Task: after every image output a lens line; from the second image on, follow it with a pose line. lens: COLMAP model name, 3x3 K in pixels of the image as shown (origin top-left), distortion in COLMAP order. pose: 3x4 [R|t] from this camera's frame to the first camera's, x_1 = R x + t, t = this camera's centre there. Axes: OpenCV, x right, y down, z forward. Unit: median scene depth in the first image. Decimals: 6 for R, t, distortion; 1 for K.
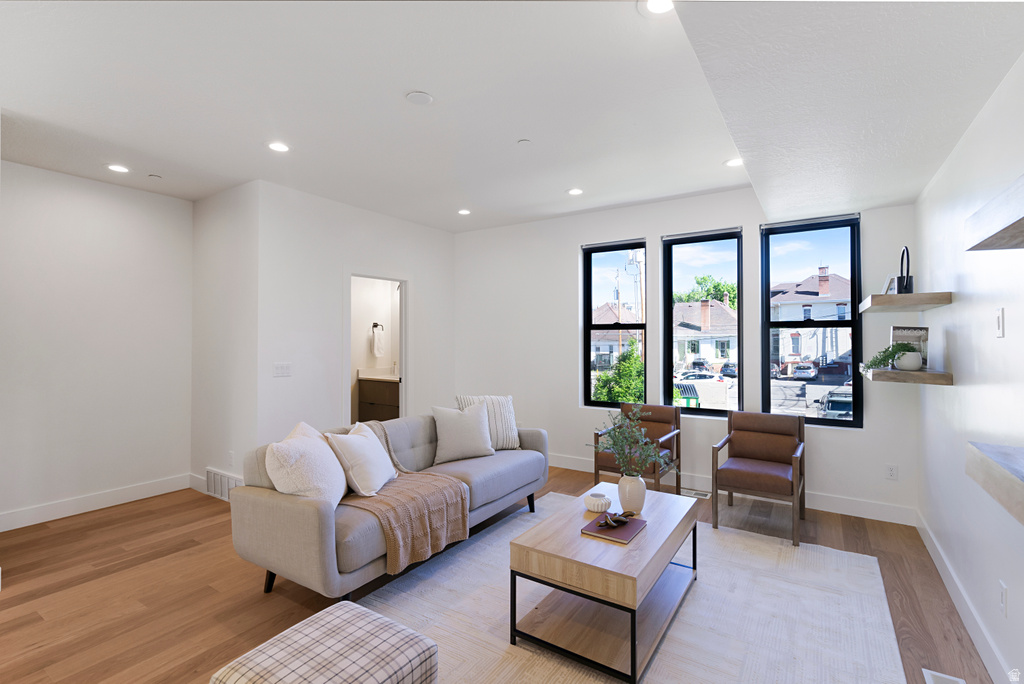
lens RADIAL K [[481.2, 0, 509.3], [0, 481.2, 337.5], [0, 0, 1]] dist [0.001241, 0.001797]
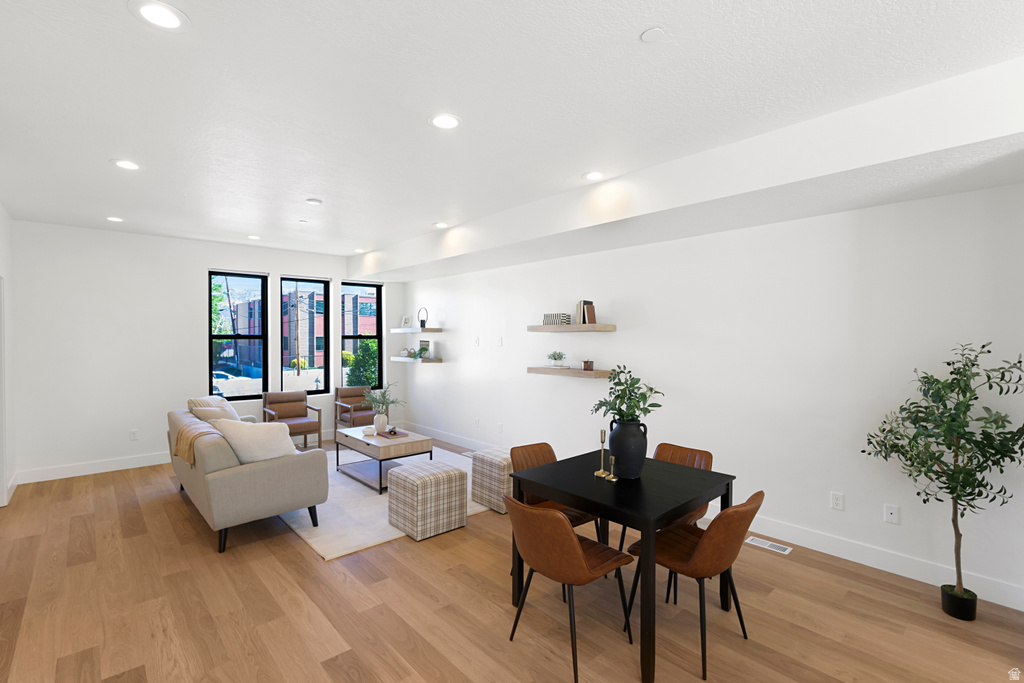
lens RADIAL K [[481.2, 0, 508.3], [0, 481.2, 338.4], [0, 0, 1]] dist [0.001241, 0.001797]
pose [[0.254493, -0.006965, 0.967050, -1.596984], [-0.008947, 0.999914, 0.009556, -0.062850], [-0.967033, -0.011084, 0.254408, -0.063556]]
